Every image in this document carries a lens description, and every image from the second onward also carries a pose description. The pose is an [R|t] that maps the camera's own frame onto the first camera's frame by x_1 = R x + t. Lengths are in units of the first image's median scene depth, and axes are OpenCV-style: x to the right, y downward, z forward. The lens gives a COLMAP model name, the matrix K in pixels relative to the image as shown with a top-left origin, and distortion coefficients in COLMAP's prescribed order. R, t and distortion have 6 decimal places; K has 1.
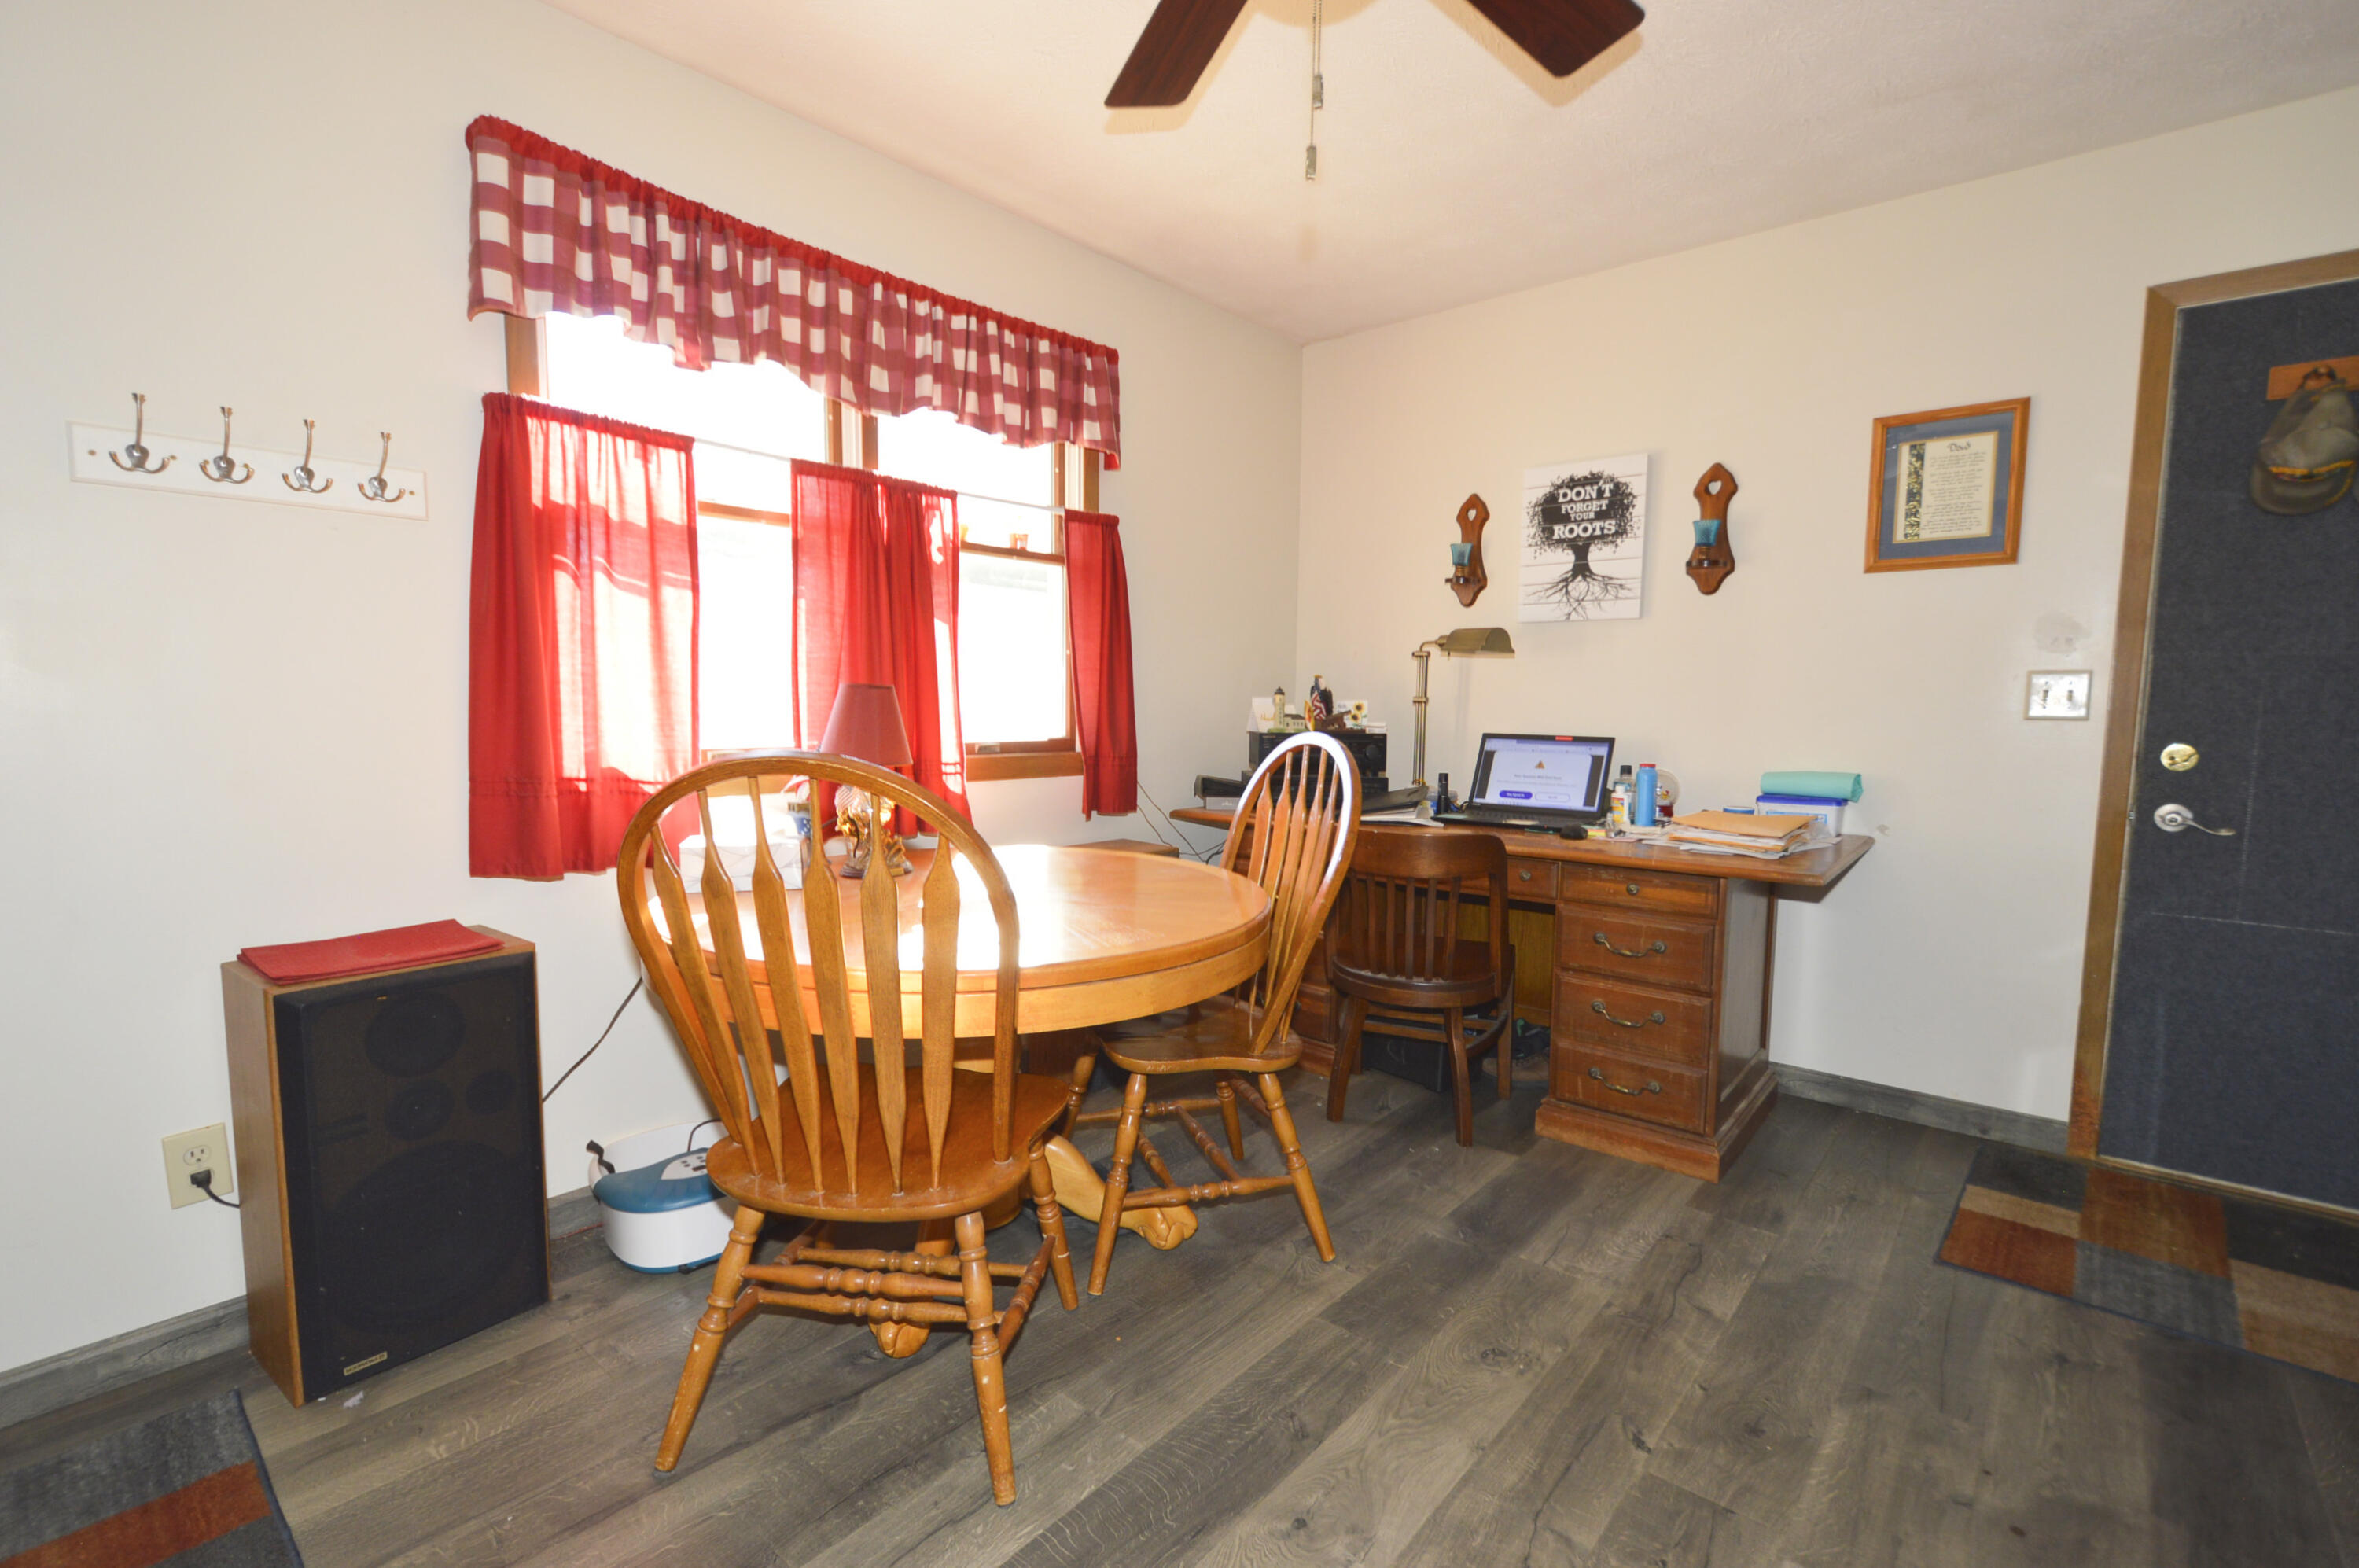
lens RADIAL K [[1057.5, 0, 1174.0], [0, 1057.5, 799.6], [0, 0, 1]] dist [0.012192, -0.009352]
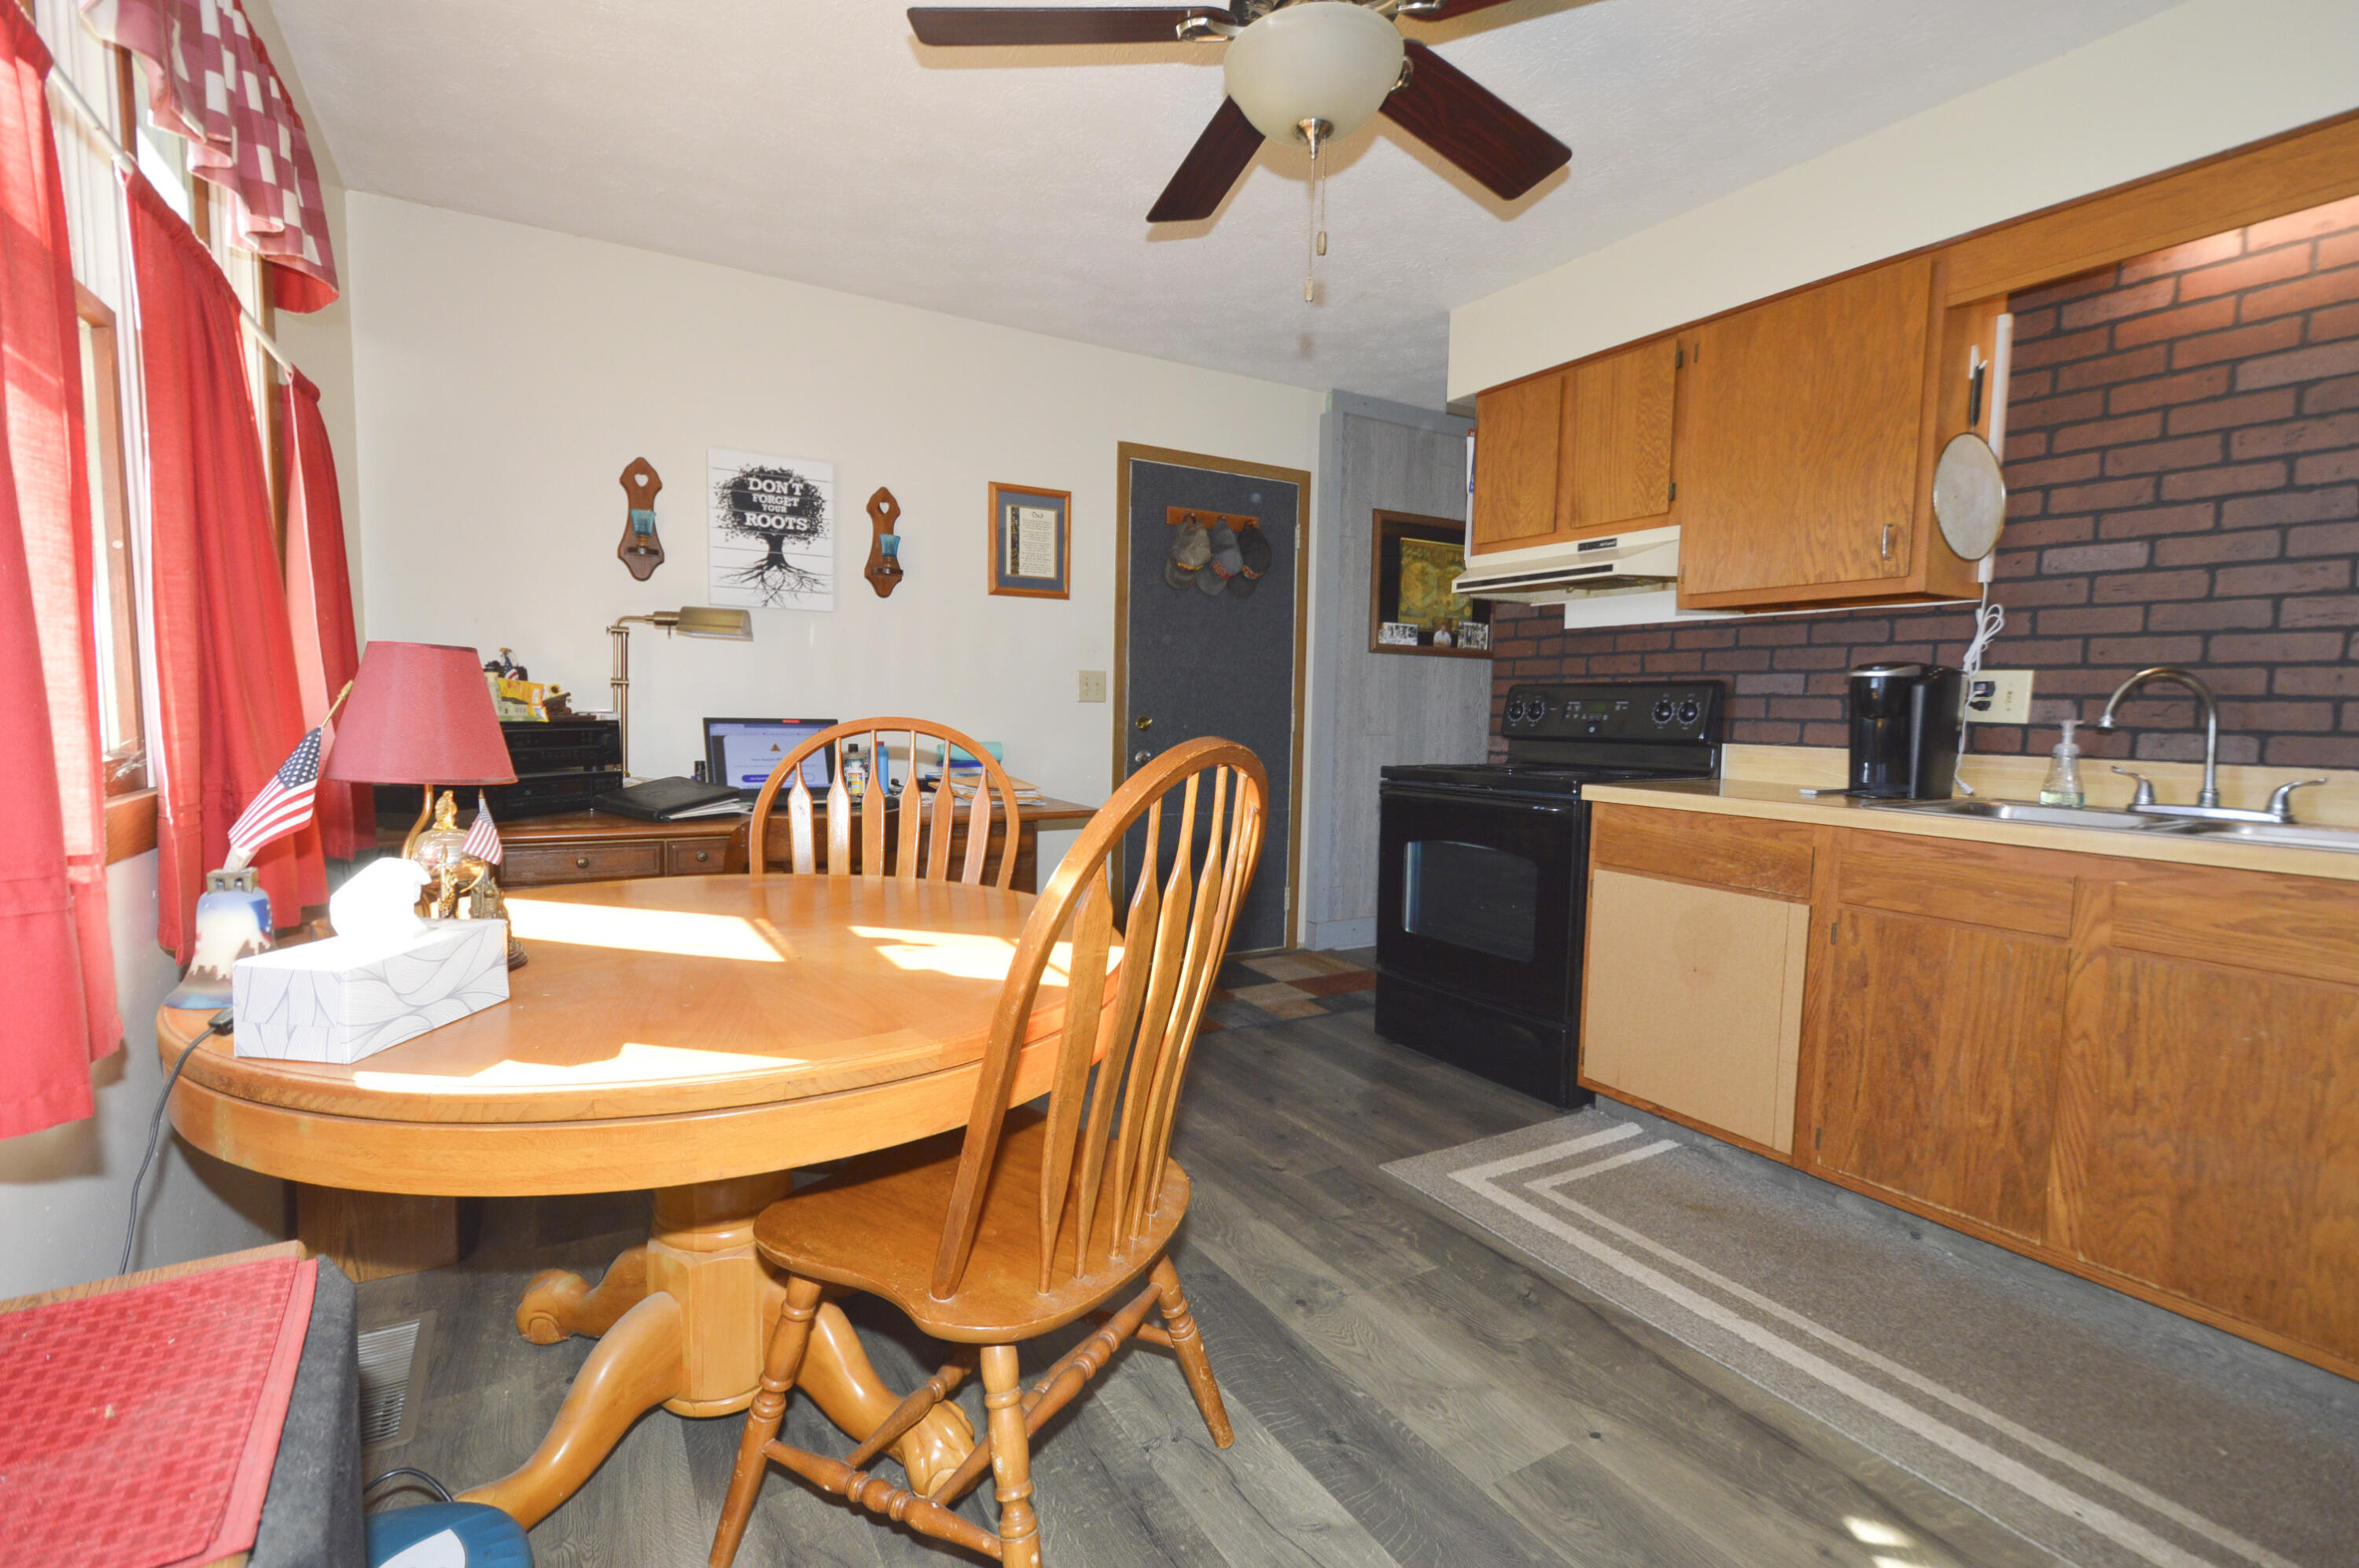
lens RADIAL K [[1057.5, 0, 1174.0], [0, 1057.5, 799.6], [0, 0, 1]] dist [0.012192, -0.009352]
pose [[0.320717, -0.088153, 0.943064, -0.587529], [0.077790, 0.994747, 0.066529, -0.024395], [-0.943975, 0.052024, 0.325890, 0.355350]]
